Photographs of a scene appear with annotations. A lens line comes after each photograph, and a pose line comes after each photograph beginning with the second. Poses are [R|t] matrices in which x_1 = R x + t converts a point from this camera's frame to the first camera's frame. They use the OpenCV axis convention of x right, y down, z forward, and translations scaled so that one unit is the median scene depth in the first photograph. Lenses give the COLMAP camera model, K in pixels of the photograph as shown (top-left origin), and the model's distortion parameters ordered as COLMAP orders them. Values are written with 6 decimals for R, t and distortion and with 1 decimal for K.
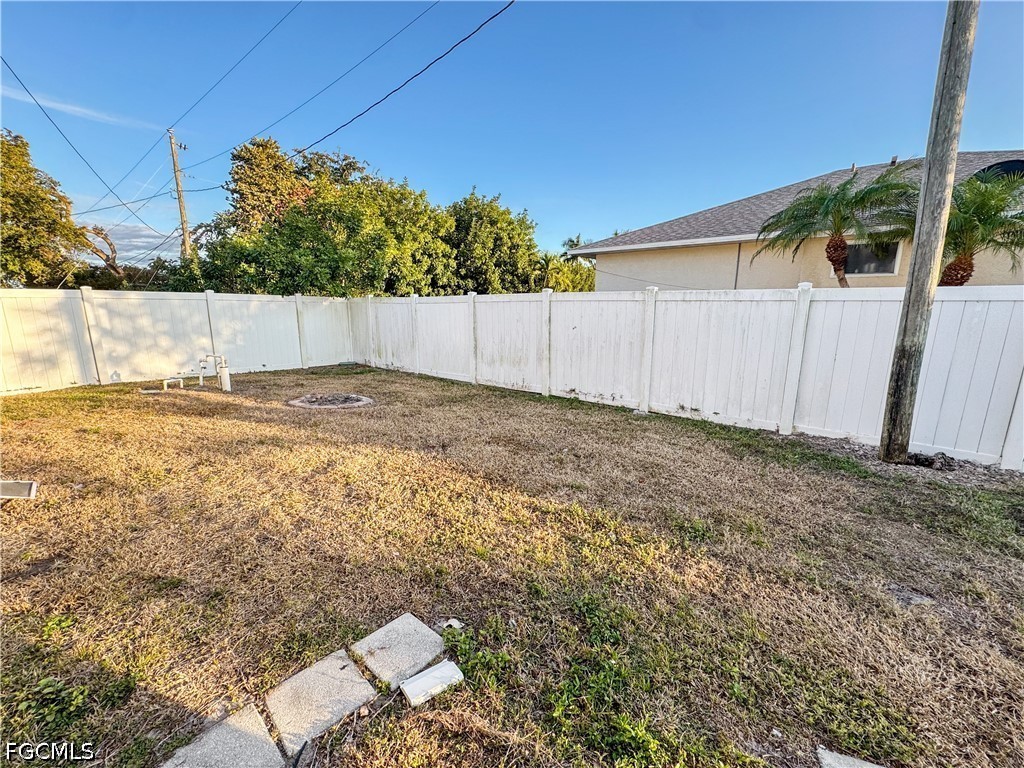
lens RADIAL K [[410.1, 0, 512.8], [0, 410.1, 383.9], [0, 0, 1]] dist [-0.001961, 0.000412]
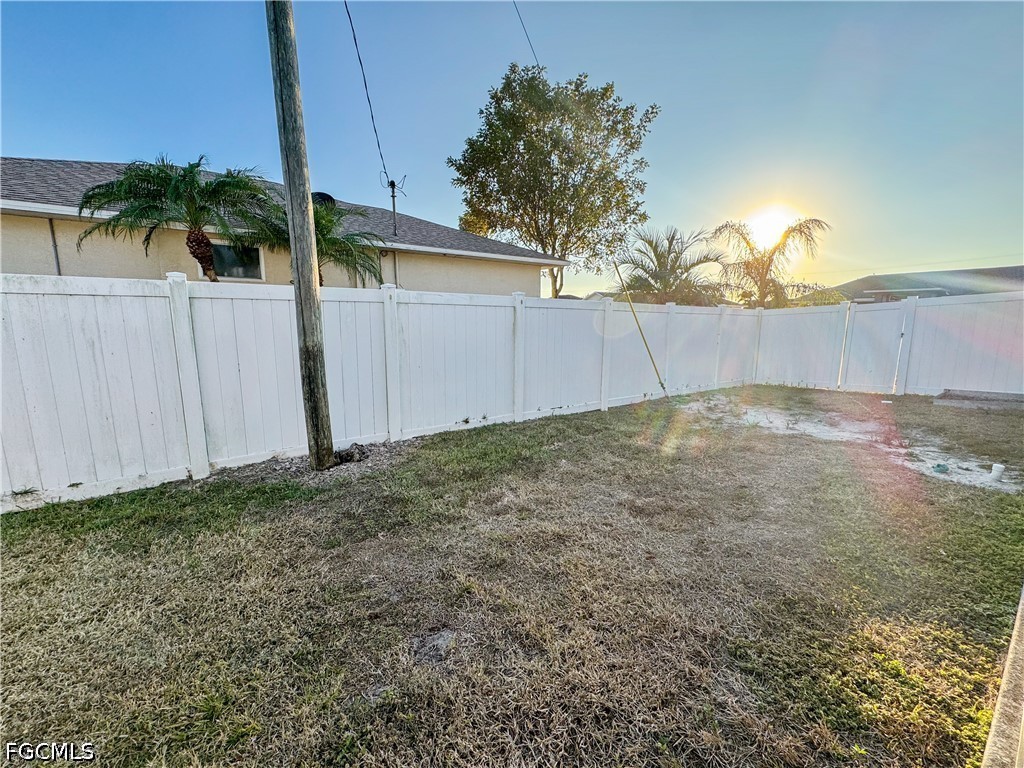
lens RADIAL K [[410.1, 0, 512.3], [0, 410.1, 382.2], [0, 0, 1]] dist [-0.001961, 0.000412]
pose [[0.266111, -0.151361, 0.951985, 0.157011], [0.186888, 0.976957, 0.103090, -0.019797], [-0.945652, 0.150481, 0.288267, 0.266819]]
